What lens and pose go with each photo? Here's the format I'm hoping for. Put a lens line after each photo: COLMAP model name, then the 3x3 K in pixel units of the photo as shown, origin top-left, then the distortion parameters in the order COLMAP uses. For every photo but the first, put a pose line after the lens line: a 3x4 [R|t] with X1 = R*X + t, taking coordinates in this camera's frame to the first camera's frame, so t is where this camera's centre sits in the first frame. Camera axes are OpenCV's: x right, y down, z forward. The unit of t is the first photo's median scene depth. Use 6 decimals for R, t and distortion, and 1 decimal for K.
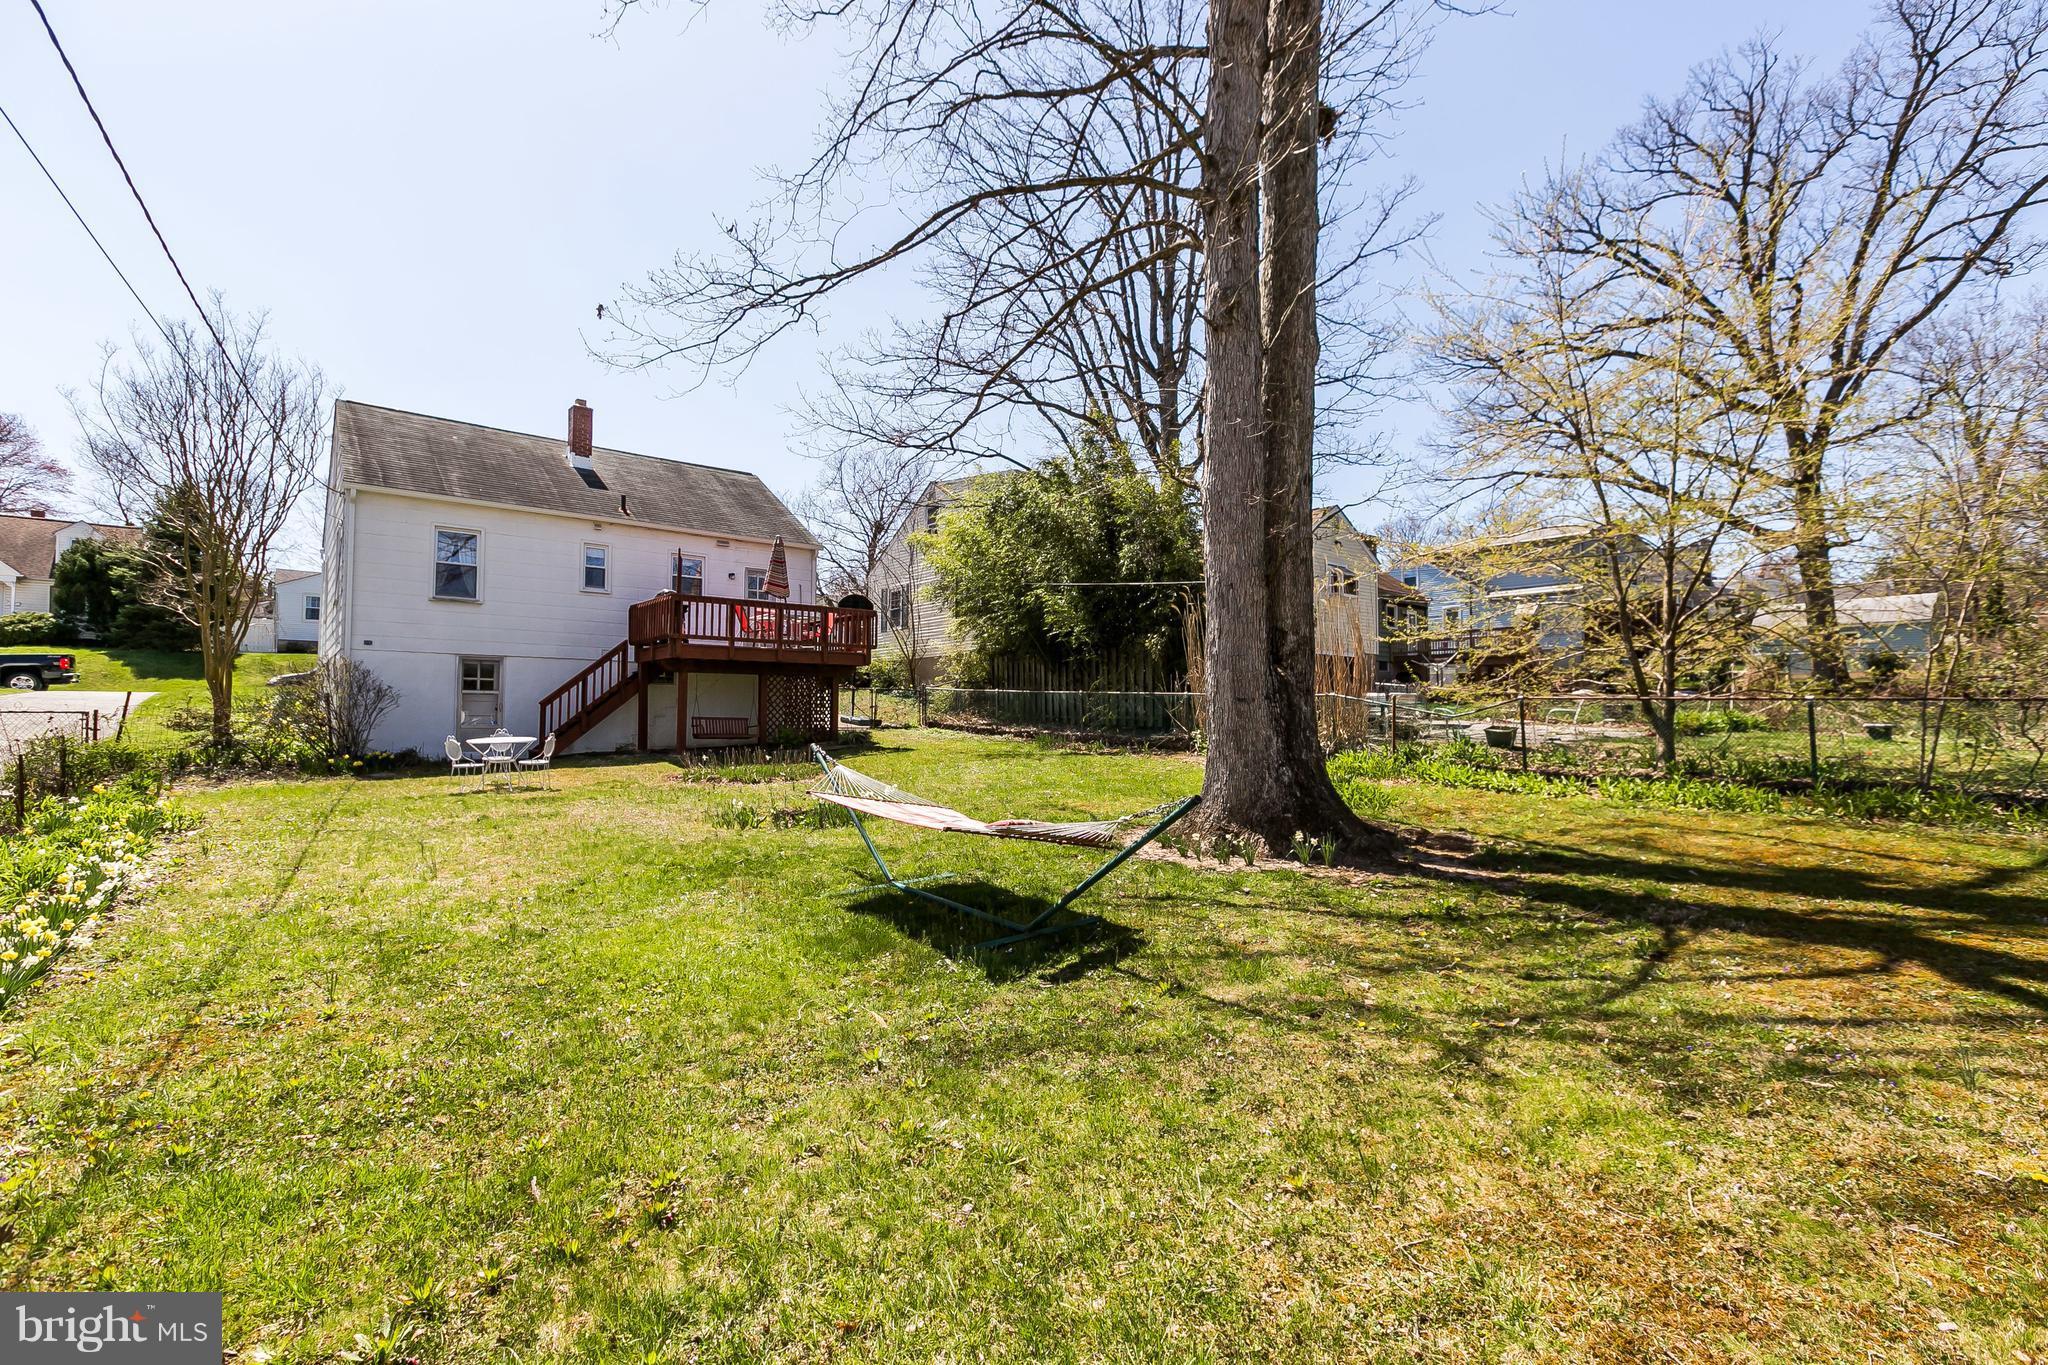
lens RADIAL K [[913.1, 0, 1023.0], [0, 913.1, 684.7], [0, 0, 1]] dist [0.000630, 0.000167]
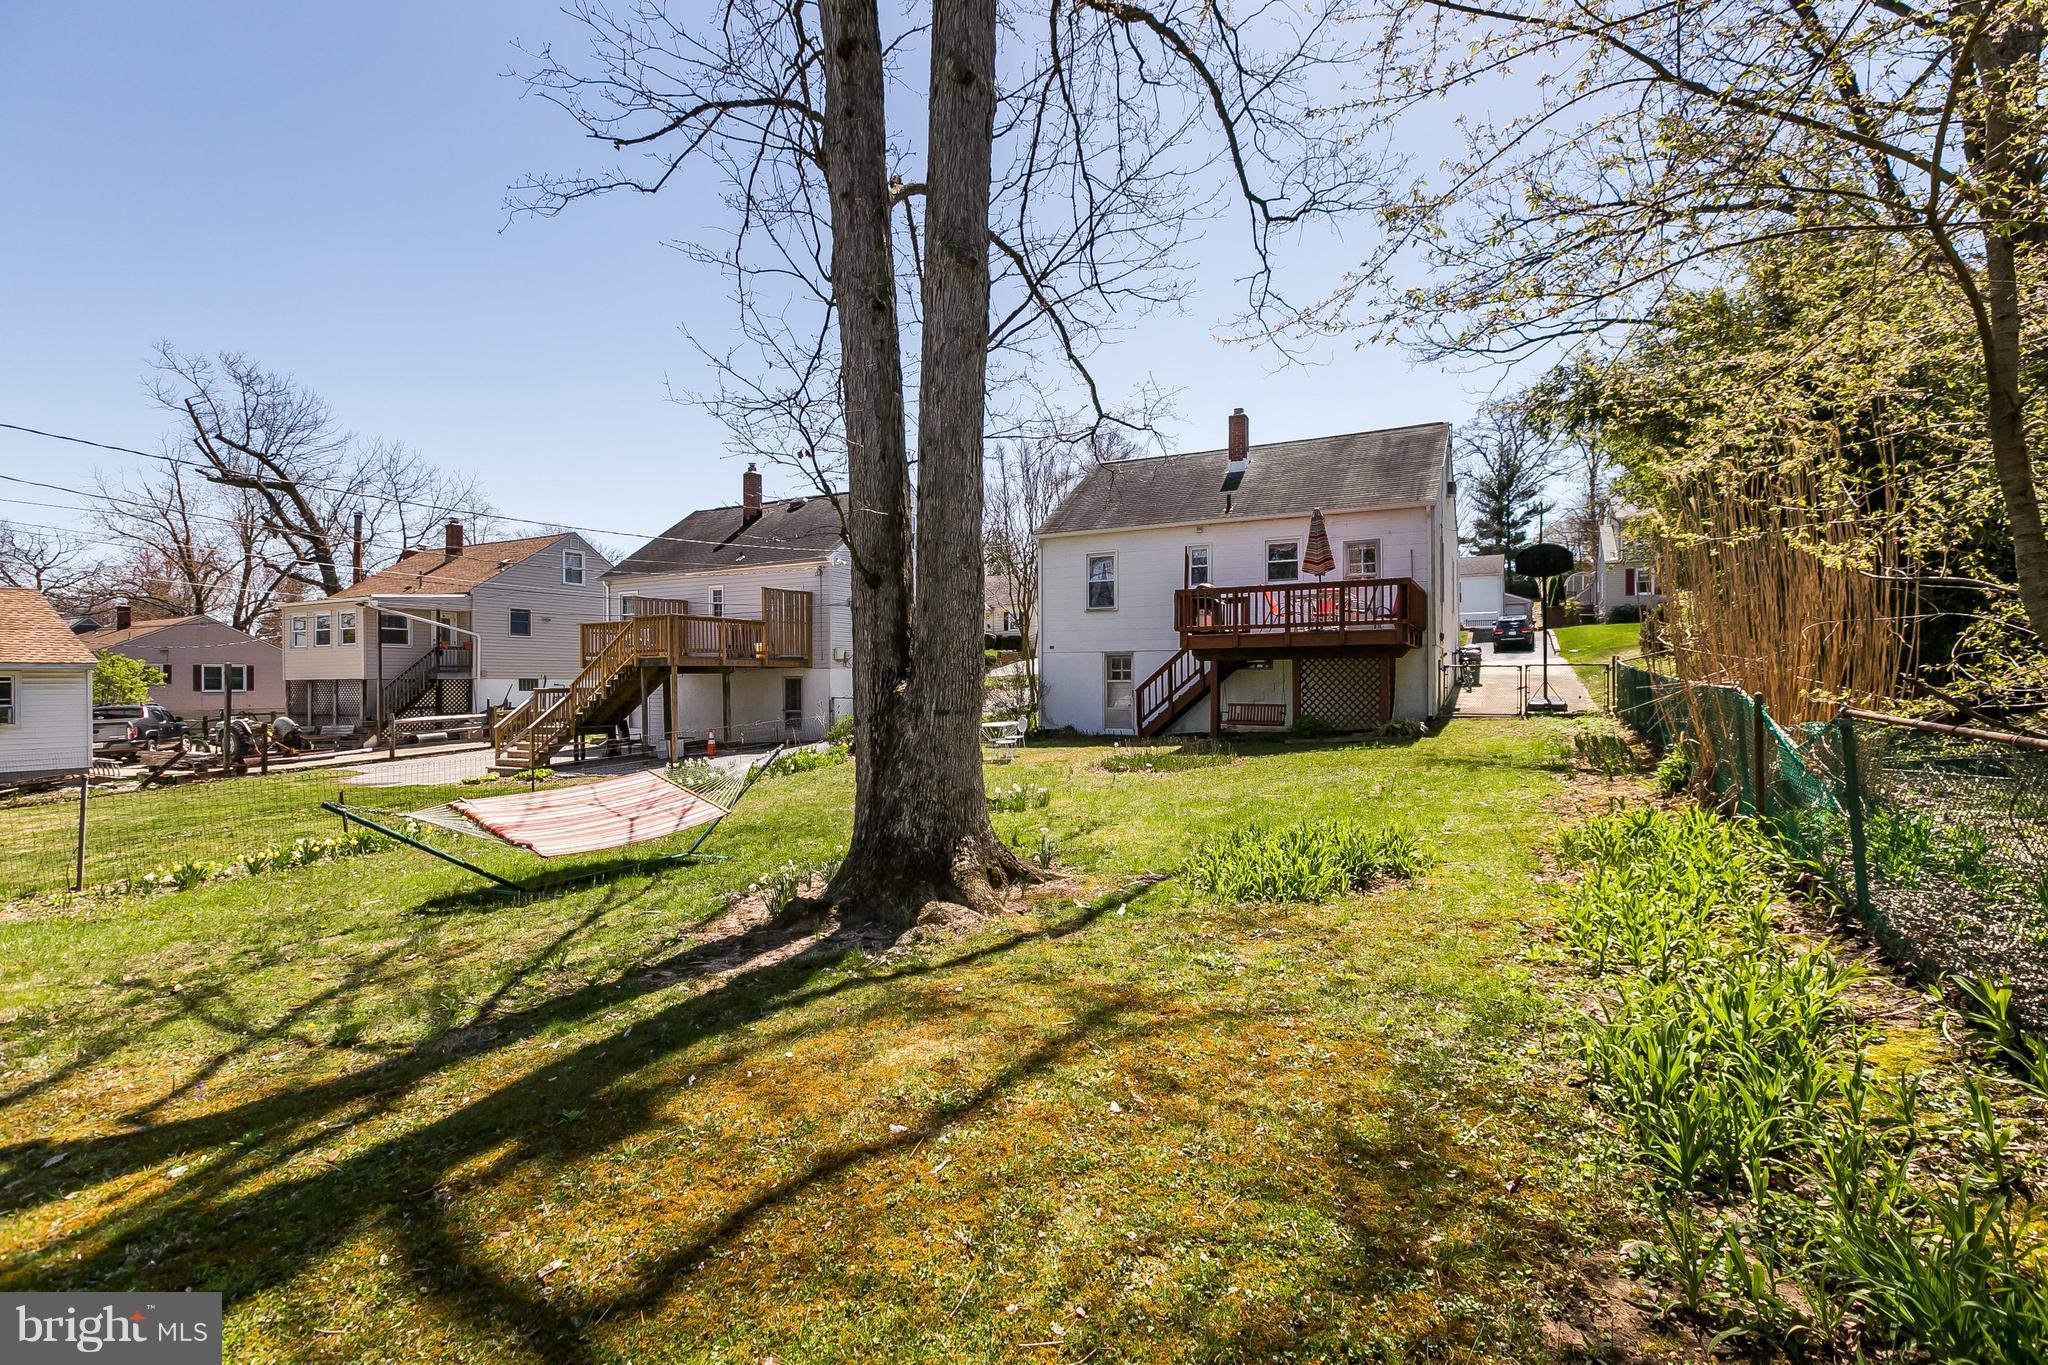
lens RADIAL K [[913.1, 0, 1023.0], [0, 913.1, 684.7], [0, 0, 1]] dist [0.000630, 0.000167]
pose [[0.382989, 0.001449, -0.923752, 0.409321], [0.045642, 0.998748, 0.020490, -0.015064], [0.922625, -0.050009, 0.382443, 0.315533]]
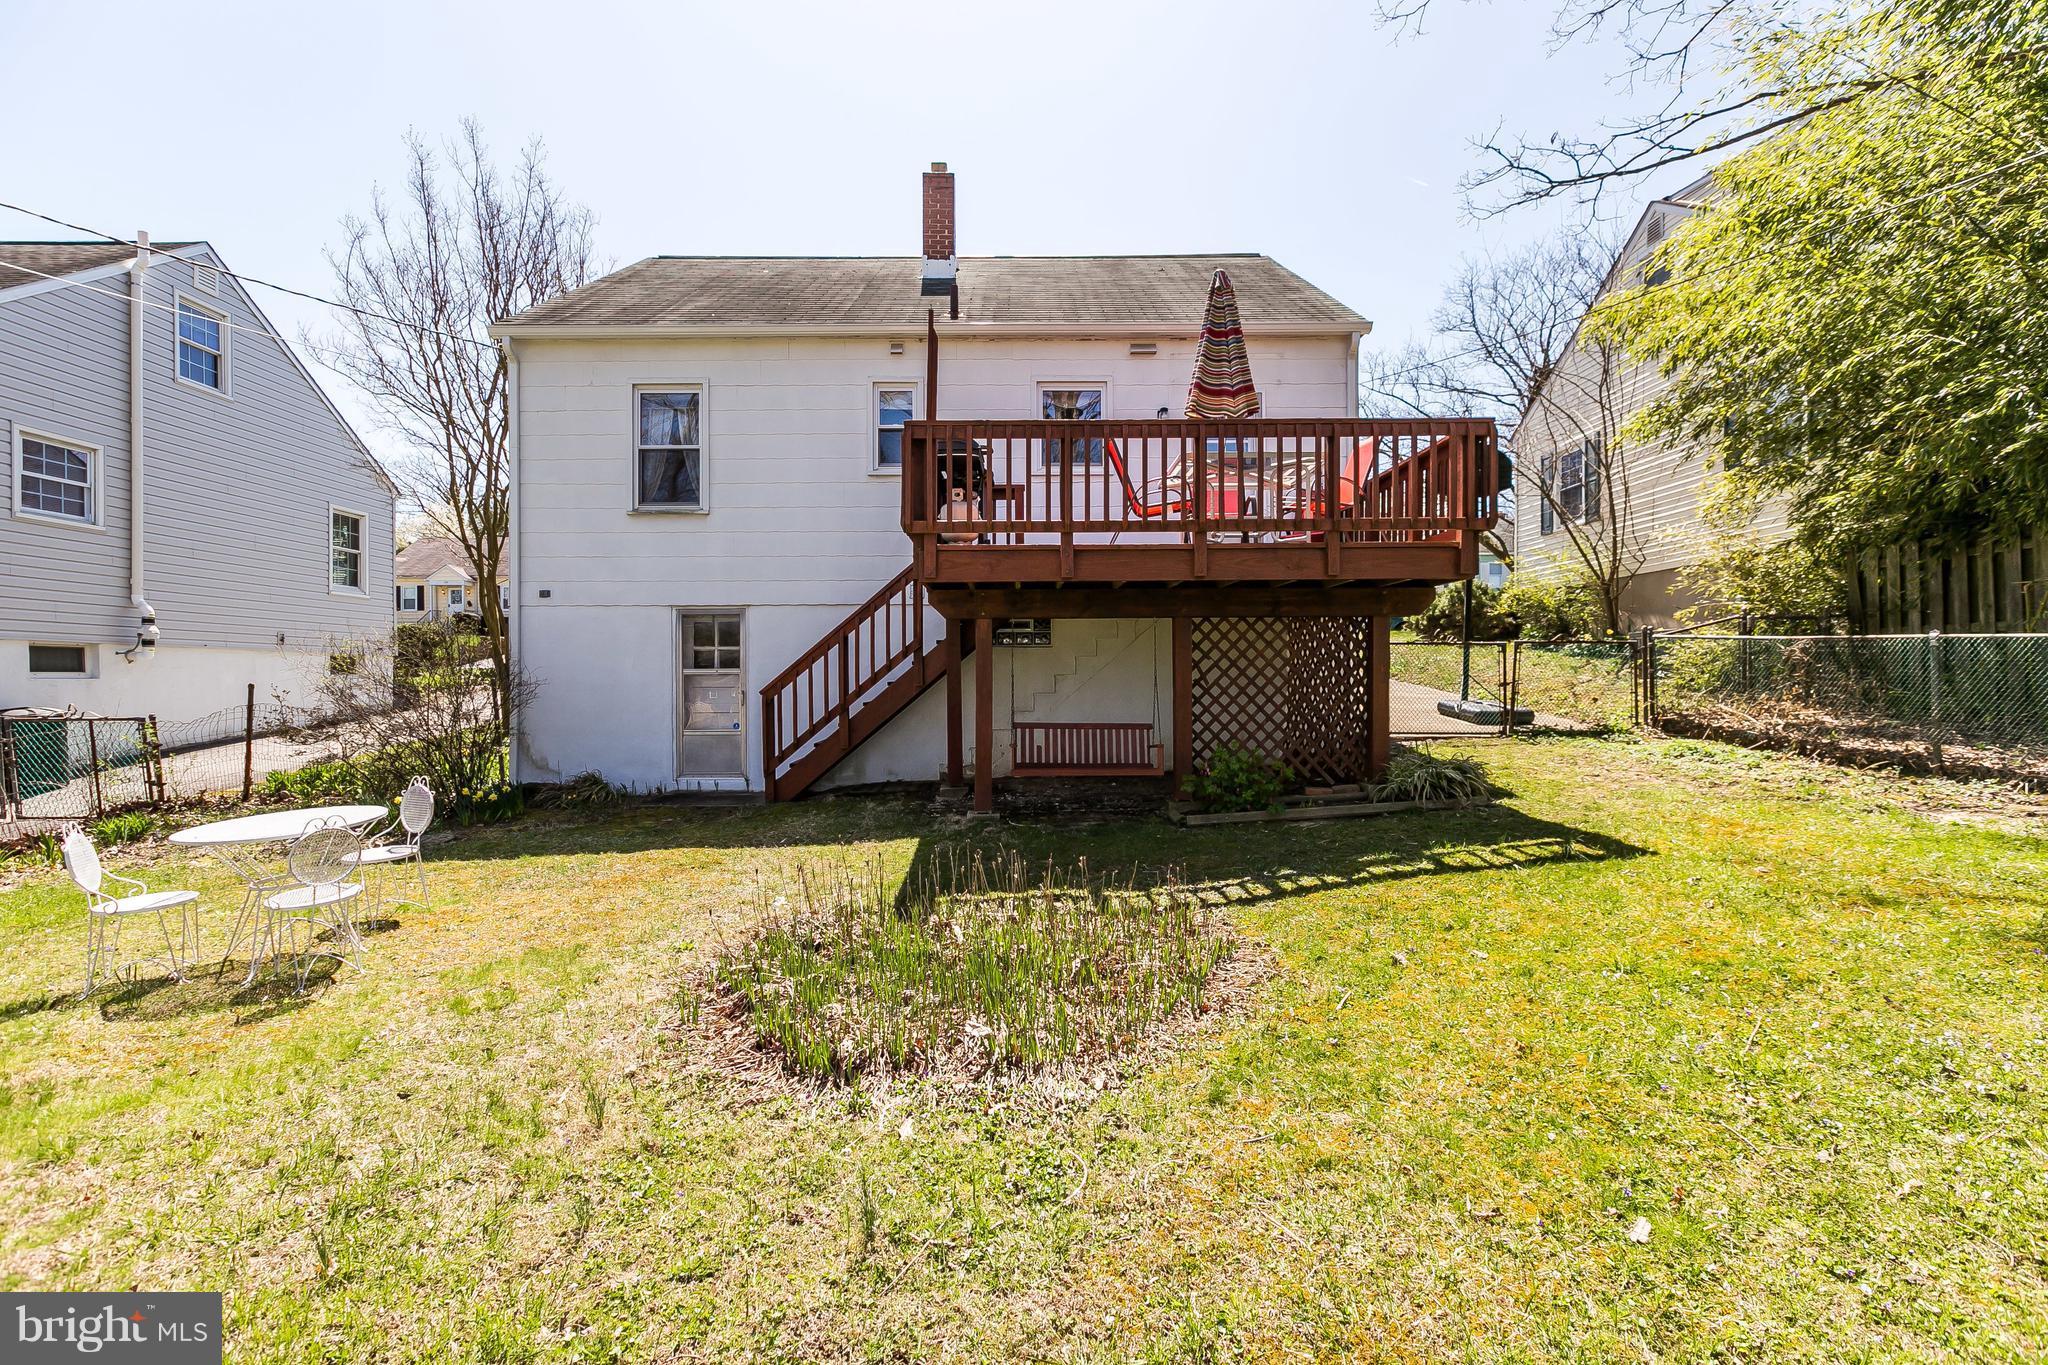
lens RADIAL K [[913.1, 0, 1023.0], [0, 913.1, 684.7], [0, 0, 1]] dist [0.000630, 0.000167]
pose [[0.772030, -0.005284, -0.635564, -0.069964], [0.033840, 0.998889, 0.032802, 0.002725], [0.634684, -0.046831, 0.771351, 0.545236]]
